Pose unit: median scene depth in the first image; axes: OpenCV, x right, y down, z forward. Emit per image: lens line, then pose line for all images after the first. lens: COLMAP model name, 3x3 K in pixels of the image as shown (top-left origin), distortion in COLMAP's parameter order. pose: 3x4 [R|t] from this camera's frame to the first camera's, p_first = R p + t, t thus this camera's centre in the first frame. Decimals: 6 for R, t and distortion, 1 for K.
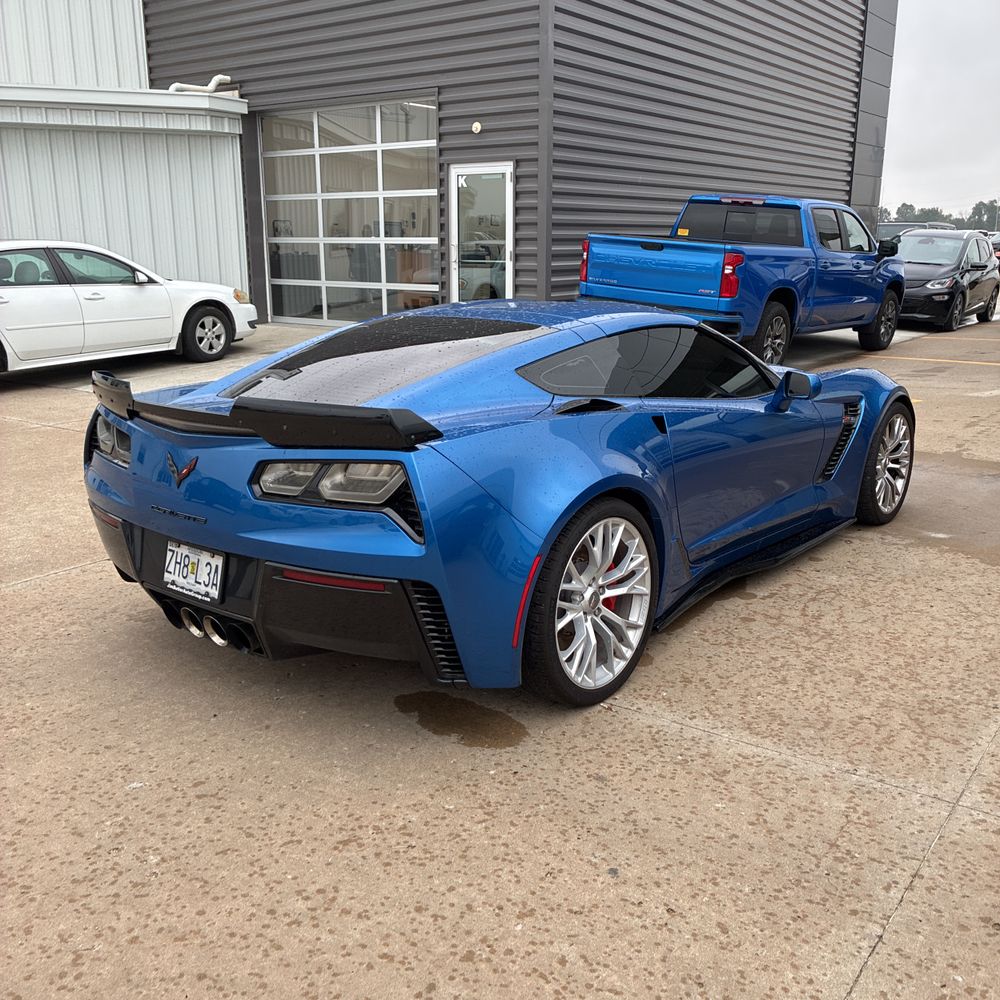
lens RADIAL K [[1014.1, 0, 500.0], [0, 1014.1, 500.0], [0, 0, 1]] dist [0.018582, 0.016019]
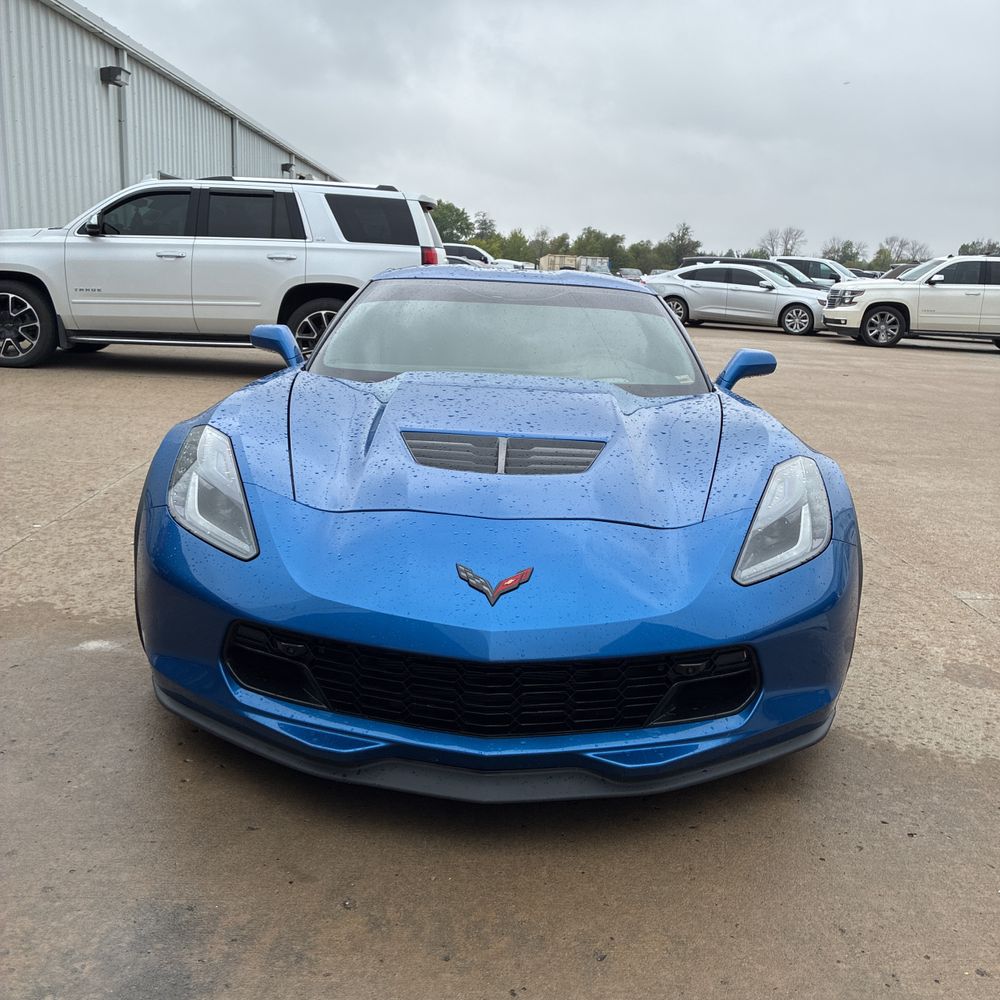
lens RADIAL K [[1006.3, 0, 499.0], [0, 1006.3, 493.9], [0, 0, 1]] dist [0.005423, 0.032058]
pose [[-0.787771, 0.107095, -0.606586, 0.757159], [-0.189084, 0.895179, 0.403610, -0.429146], [0.586228, 0.432648, -0.684947, 1.922839]]
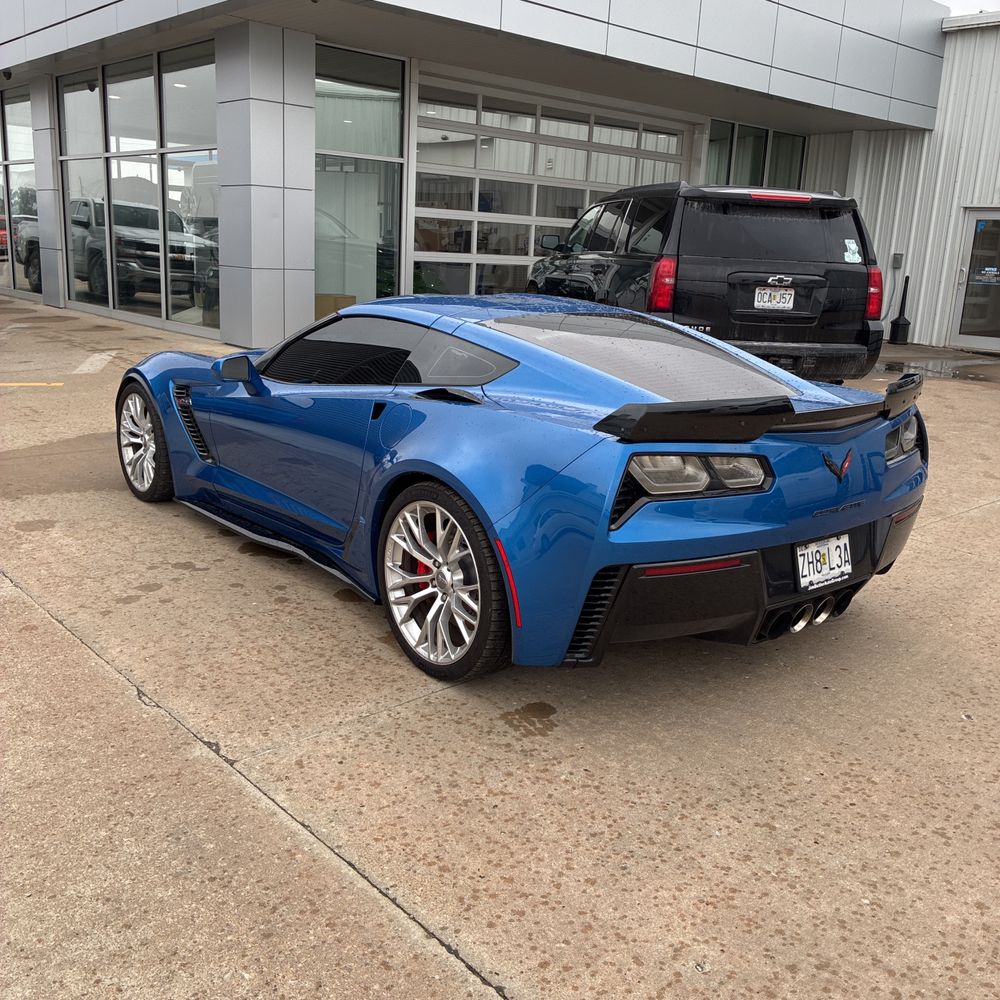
lens RADIAL K [[1020.8, 0, 504.1], [0, 1020.8, 473.8], [0, 0, 1]] dist [0.024781, -0.017468]
pose [[0.198917, -0.204929, 0.958351, -1.061678], [0.200348, 0.965744, 0.164925, -0.201852], [-0.959319, 0.159197, 0.233160, 0.820949]]
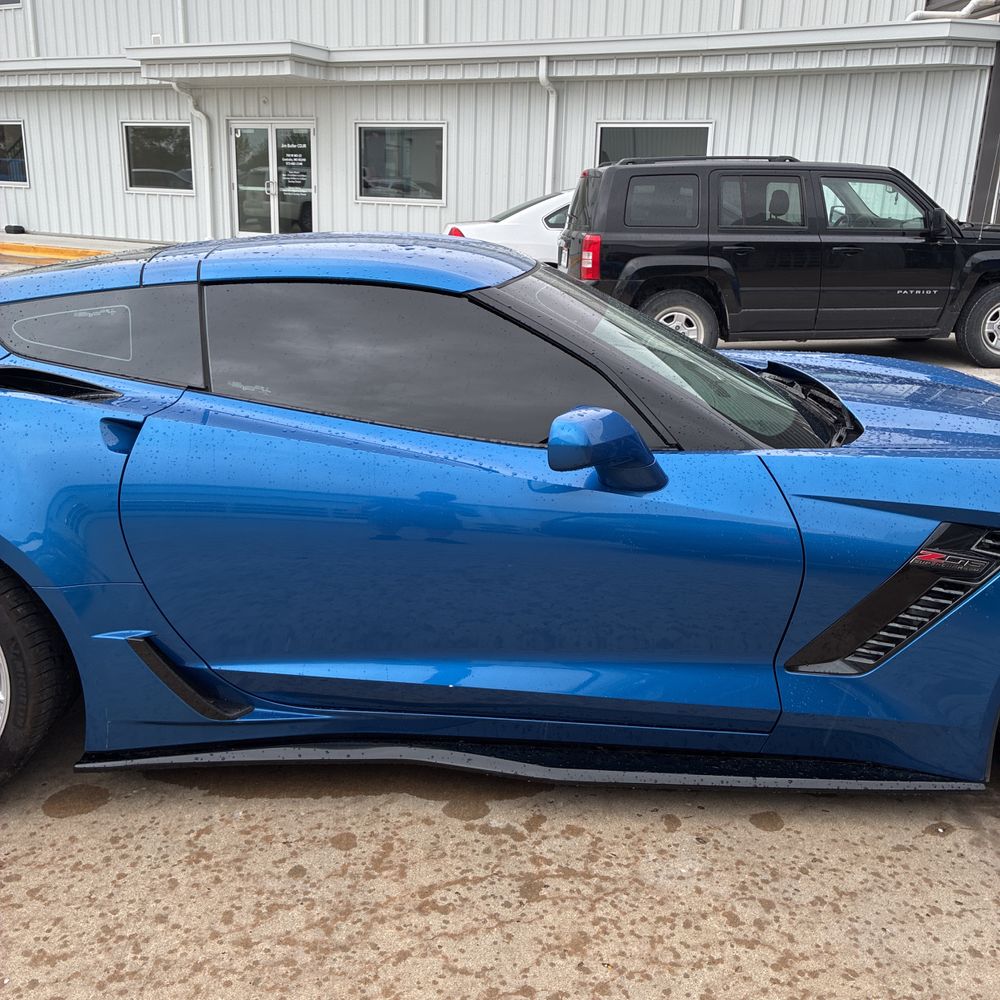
lens RADIAL K [[1006.3, 0, 499.0], [0, 1006.3, 493.9], [0, 0, 1]] dist [0.005423, 0.032058]
pose [[0.640114, 0.240995, -0.729504, 0.628333], [-0.222183, 0.967023, 0.124503, -0.140846], [0.735452, 0.082387, 0.672550, 0.676989]]
